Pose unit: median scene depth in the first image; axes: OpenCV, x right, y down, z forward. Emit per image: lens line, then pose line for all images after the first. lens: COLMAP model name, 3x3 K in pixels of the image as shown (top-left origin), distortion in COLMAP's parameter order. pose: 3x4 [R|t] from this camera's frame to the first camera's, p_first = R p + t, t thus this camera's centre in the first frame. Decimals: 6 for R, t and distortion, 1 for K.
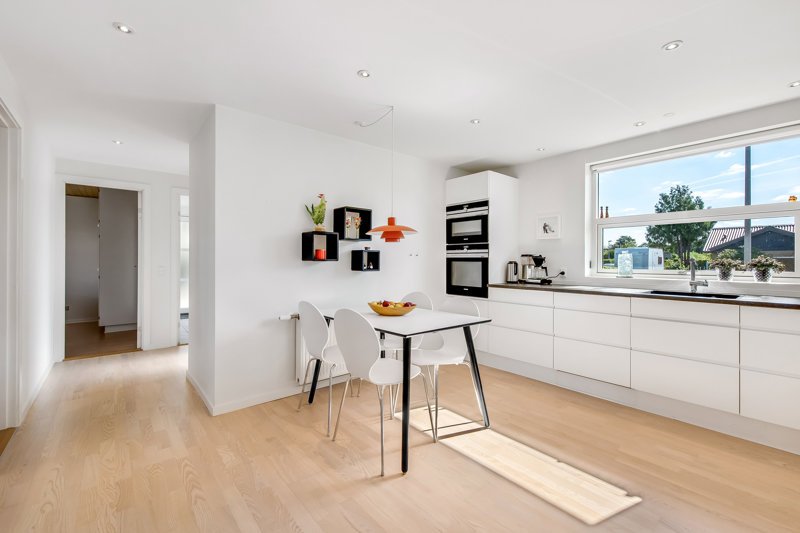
lens RADIAL K [[335.1, 0, 398.0], [0, 335.1, 260.3], [0, 0, 1]] dist [-0.004933, -0.001020]
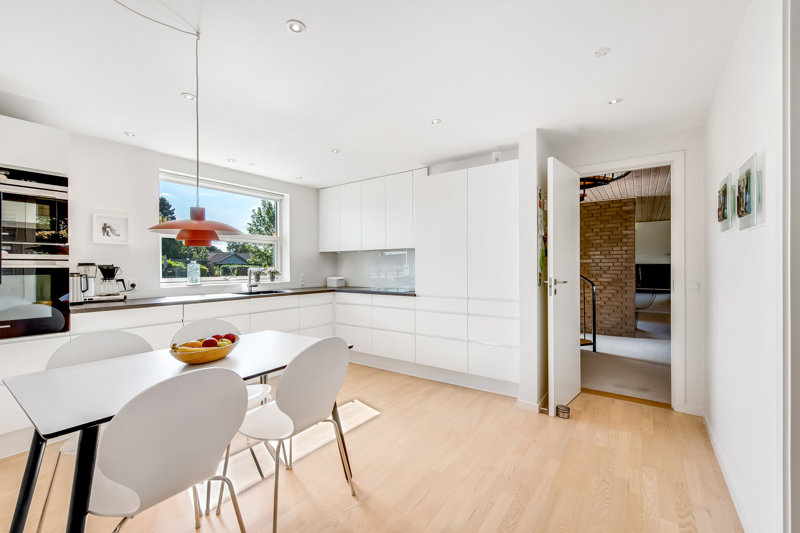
lens RADIAL K [[335.1, 0, 402.7], [0, 335.1, 267.7], [0, 0, 1]] dist [-0.004933, -0.001020]
pose [[-0.253306, -0.005821, 0.967369, -0.563228], [0.000388, 0.999981, 0.006119, -0.013981], [-0.967386, 0.001925, -0.253299, 0.610899]]
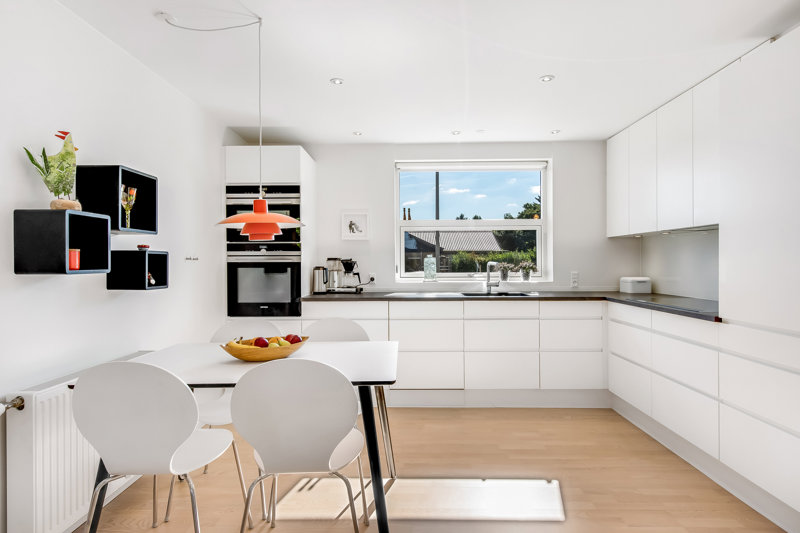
lens RADIAL K [[426.9, 0, 399.4], [0, 426.9, 263.3], [0, 0, 1]] dist [-0.004644, 0.000415]
pose [[0.655702, -0.008972, 0.754966, -0.342546], [0.005762, 0.999960, 0.006879, -0.012550], [-0.754998, -0.000161, 0.655727, 0.232461]]
